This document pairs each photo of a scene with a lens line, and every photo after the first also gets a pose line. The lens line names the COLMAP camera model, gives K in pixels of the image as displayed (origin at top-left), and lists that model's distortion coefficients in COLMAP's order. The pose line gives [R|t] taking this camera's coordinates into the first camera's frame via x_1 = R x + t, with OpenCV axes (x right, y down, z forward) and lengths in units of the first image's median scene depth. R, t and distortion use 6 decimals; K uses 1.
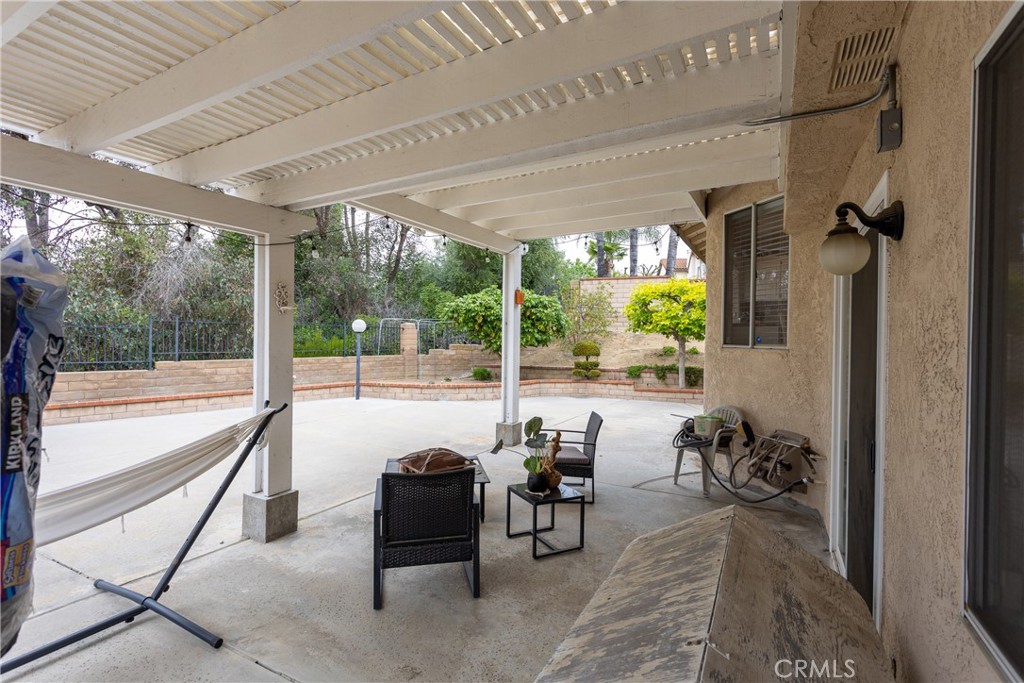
lens RADIAL K [[482.0, 0, 510.5], [0, 482.0, 341.1], [0, 0, 1]] dist [0.001155, 0.000122]
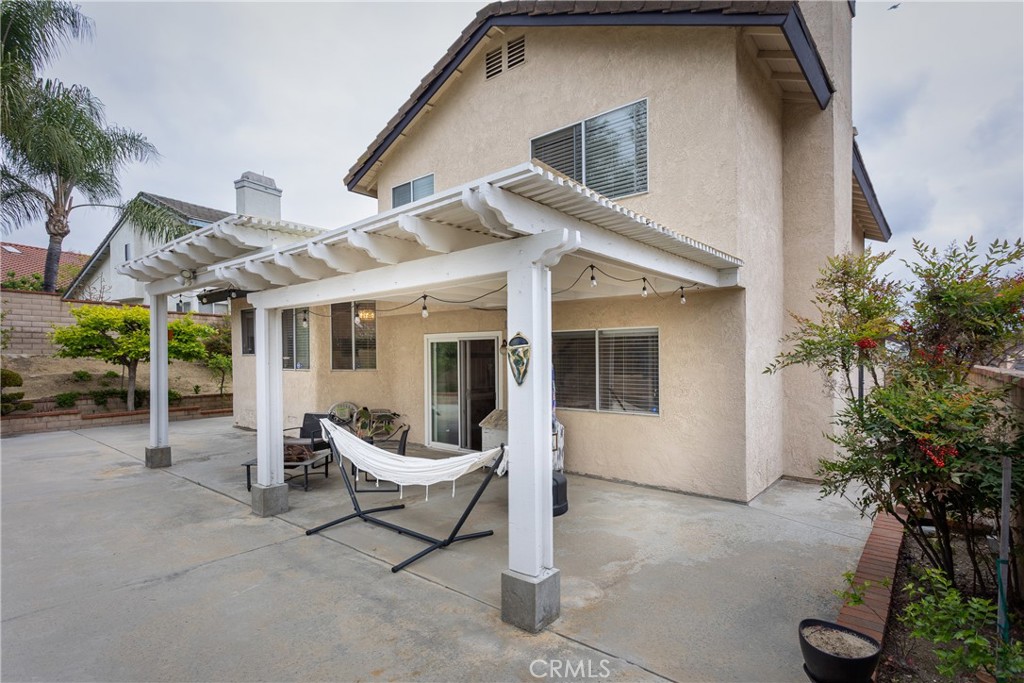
lens RADIAL K [[529.8, 0, 514.7], [0, 529.8, 351.4], [0, 0, 1]] dist [-0.003091, 0.006691]
pose [[0.169013, -0.002609, 0.985610, -0.597120], [0.005521, 0.999983, 0.001701, -0.025256], [-0.985598, 0.005154, 0.169025, 0.002830]]
